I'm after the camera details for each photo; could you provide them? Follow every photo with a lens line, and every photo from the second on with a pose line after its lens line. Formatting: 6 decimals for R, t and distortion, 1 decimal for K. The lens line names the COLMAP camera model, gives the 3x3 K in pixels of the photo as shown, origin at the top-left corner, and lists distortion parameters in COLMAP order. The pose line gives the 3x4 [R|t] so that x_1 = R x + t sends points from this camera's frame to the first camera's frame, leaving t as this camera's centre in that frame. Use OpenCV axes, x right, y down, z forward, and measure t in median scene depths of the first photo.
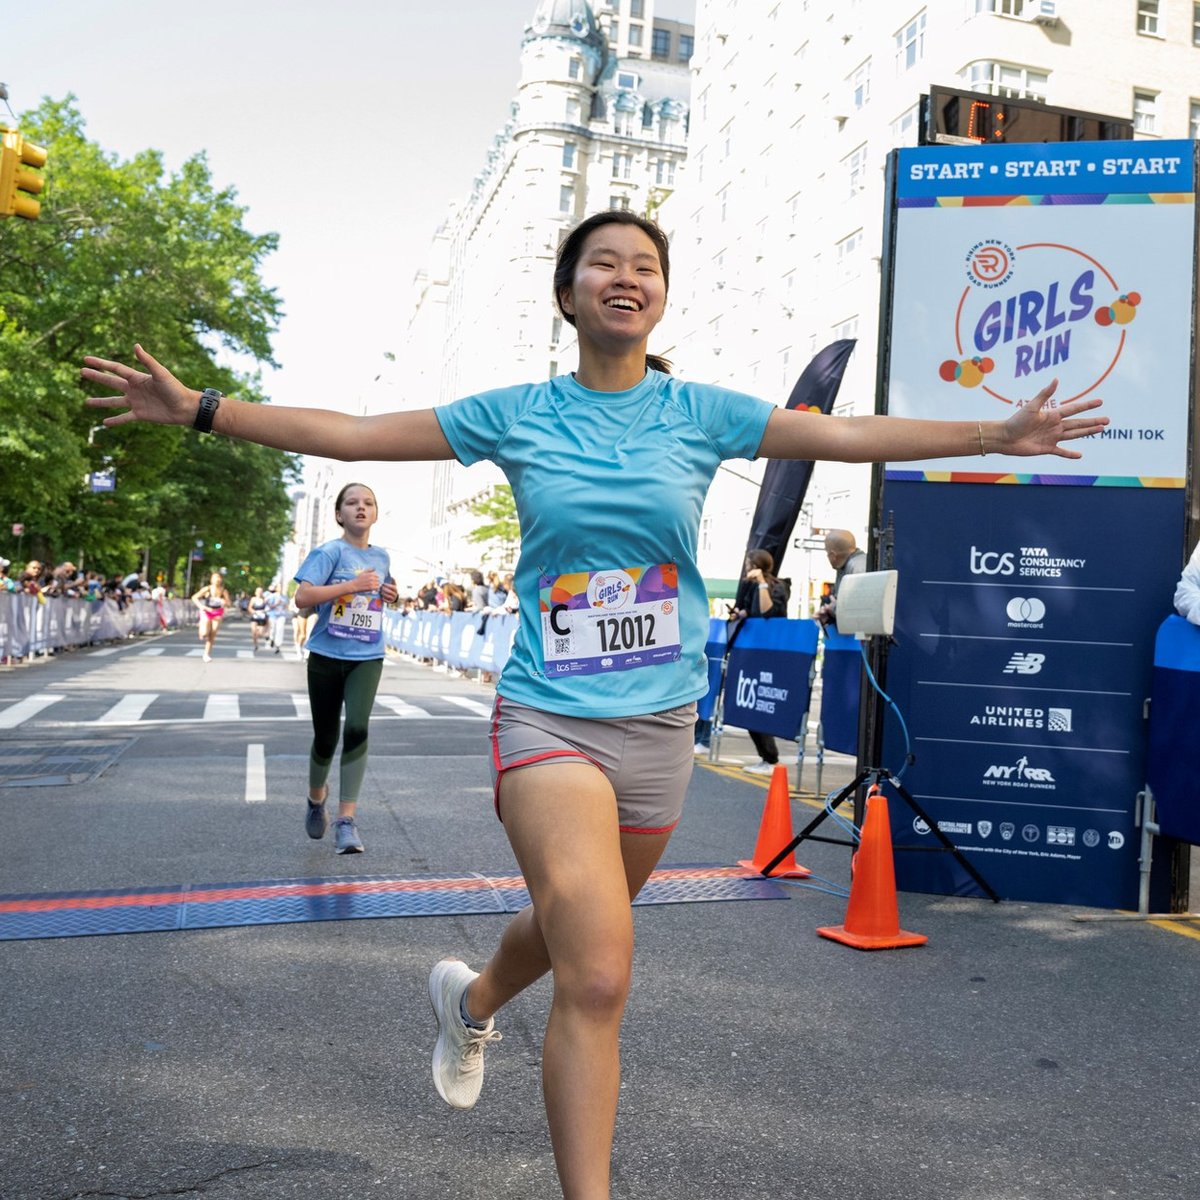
lens RADIAL K [[1081.4, 0, 625.4], [0, 1081.4, 528.8], [0, 0, 1]] dist [-0.006872, 0.005115]
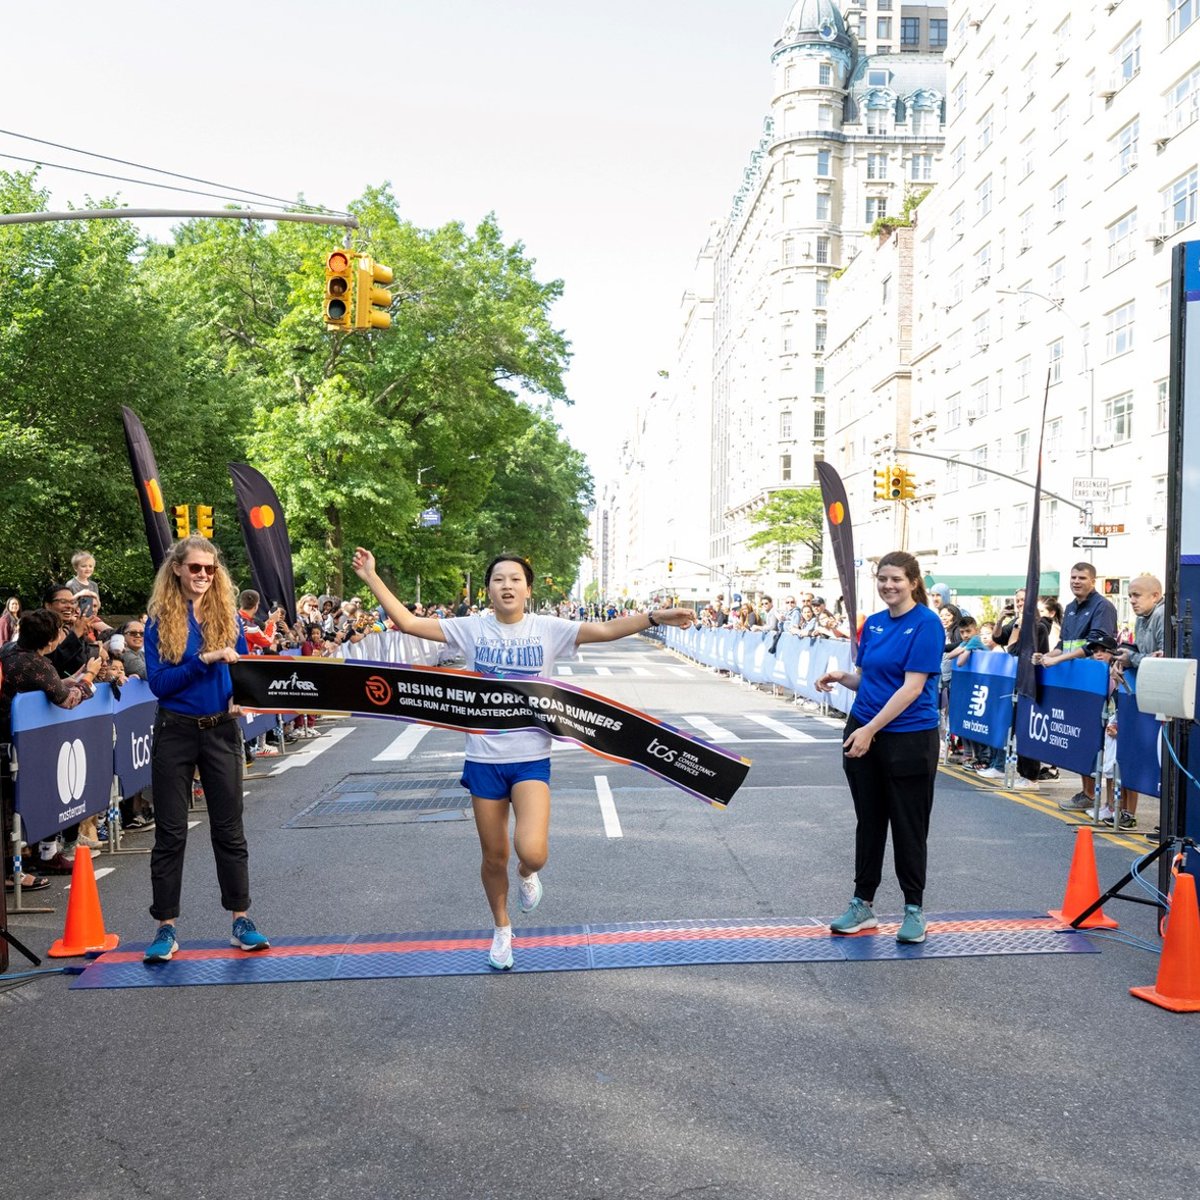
lens RADIAL K [[1081.4, 0, 625.4], [0, 1081.4, 528.8], [0, 0, 1]] dist [-0.006872, 0.005115]
pose [[0.973657, -0.042188, -0.224079, -0.024425], [0.055503, 0.997027, 0.053455, -0.077264], [0.221158, -0.064484, 0.973104, -0.071479]]
